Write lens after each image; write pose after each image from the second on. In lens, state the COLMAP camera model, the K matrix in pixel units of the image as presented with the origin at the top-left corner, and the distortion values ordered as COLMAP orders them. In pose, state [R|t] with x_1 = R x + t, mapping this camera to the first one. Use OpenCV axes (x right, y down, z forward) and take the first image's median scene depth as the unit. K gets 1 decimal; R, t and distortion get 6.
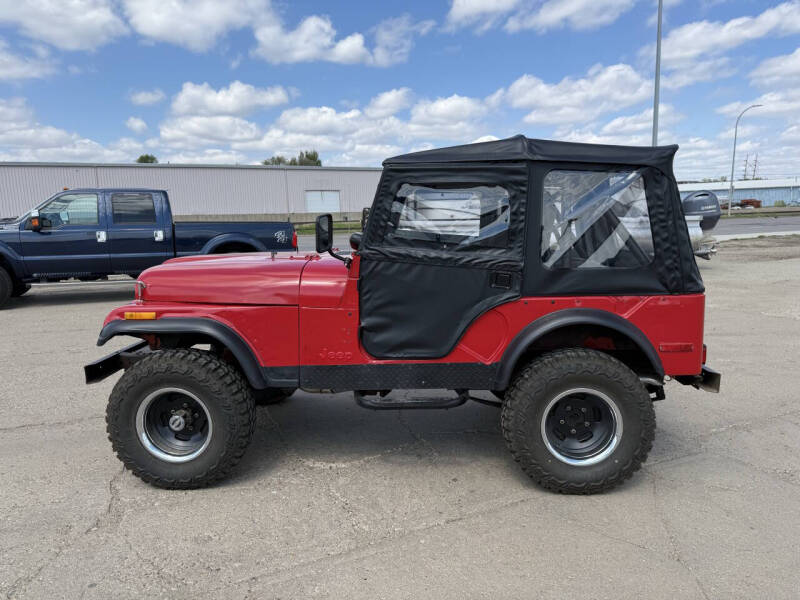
lens RADIAL K [[569.5, 0, 398.3], [0, 569.5, 298.0], [0, 0, 1]] dist [0.021226, -0.020959]
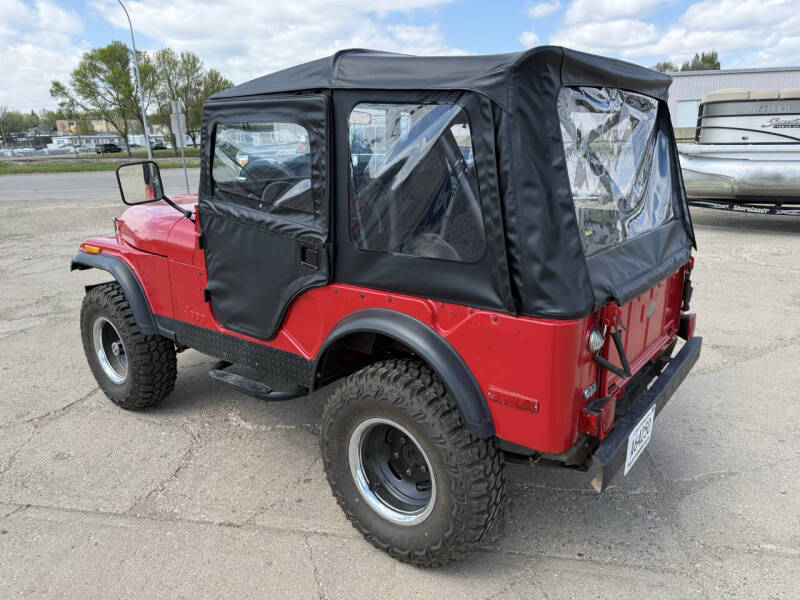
lens RADIAL K [[569.5, 0, 399.4], [0, 569.5, 303.3], [0, 0, 1]] dist [0.021226, -0.020959]
pose [[0.813607, 0.162871, -0.558137, 0.697251], [-0.077957, 0.981854, 0.172877, -0.108504], [0.576165, -0.097143, 0.811540, 0.443701]]
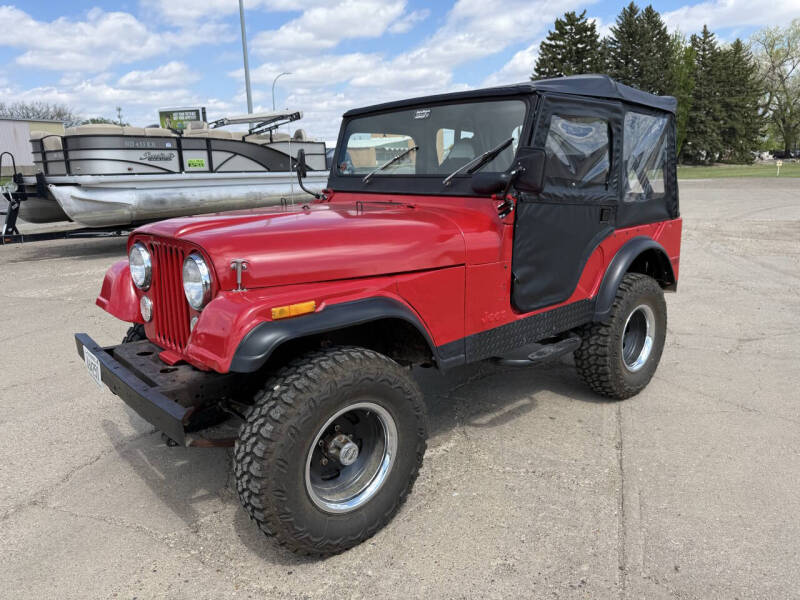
lens RADIAL K [[569.5, 0, 399.9], [0, 569.5, 305.6], [0, 0, 1]] dist [0.021226, -0.020959]
pose [[0.722247, -0.165088, 0.671644, -0.810524], [0.109876, 0.986150, 0.124238, -0.039931], [-0.682852, -0.015933, 0.730383, 0.477782]]
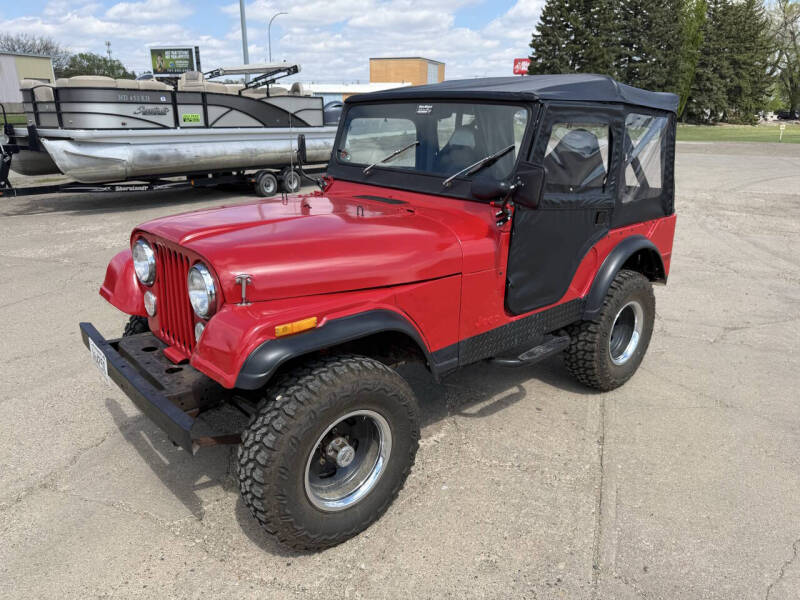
lens RADIAL K [[569.5, 0, 399.7], [0, 569.5, 303.9], [0, 0, 1]] dist [0.021226, -0.020959]
pose [[0.720156, -0.199227, 0.664593, -0.819005], [0.079721, 0.975303, 0.205983, -0.123301], [-0.689217, -0.095358, 0.718253, 0.465766]]
